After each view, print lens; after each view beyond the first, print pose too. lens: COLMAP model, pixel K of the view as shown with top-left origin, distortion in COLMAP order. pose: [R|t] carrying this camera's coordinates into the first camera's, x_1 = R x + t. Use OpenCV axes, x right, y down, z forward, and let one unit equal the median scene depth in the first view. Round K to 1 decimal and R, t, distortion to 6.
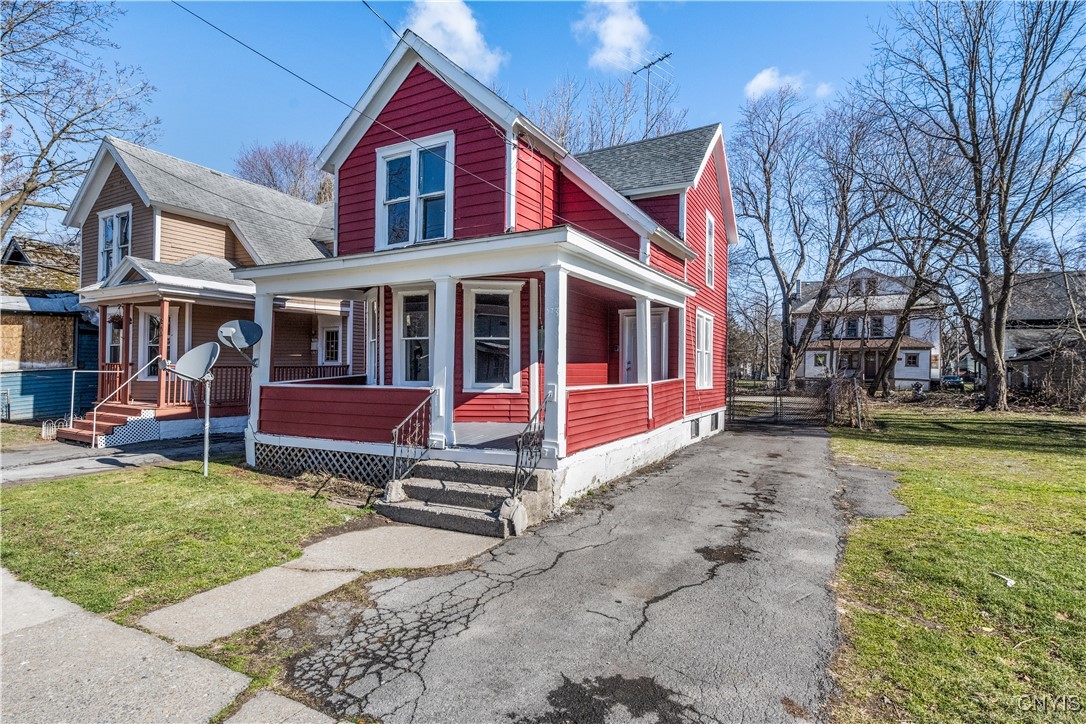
lens RADIAL K [[558.7, 0, 540.4], [0, 558.7, 364.5], [0, 0, 1]] dist [-0.004208, -0.000085]
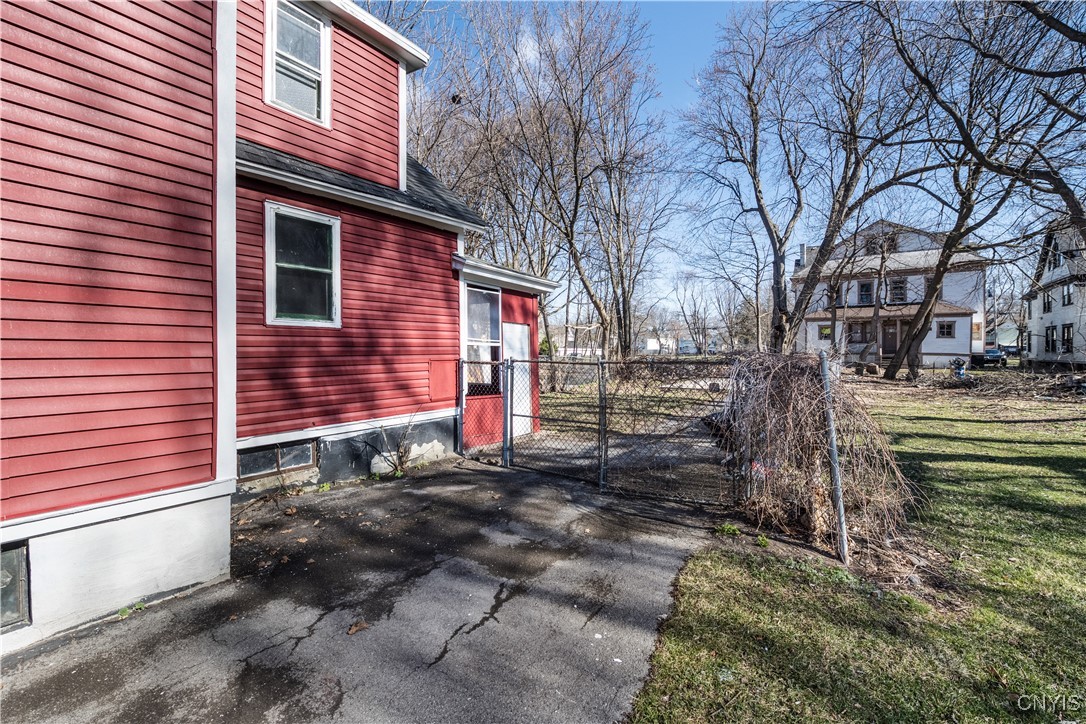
lens RADIAL K [[450.8, 0, 548.4], [0, 450.8, 356.3], [0, 0, 1]] dist [-0.009923, -0.000994]
pose [[0.992943, -0.013532, -0.117817, 0.180370], [0.015927, 0.999685, 0.019410, 0.008470], [0.117517, -0.021150, 0.992846, 0.303656]]
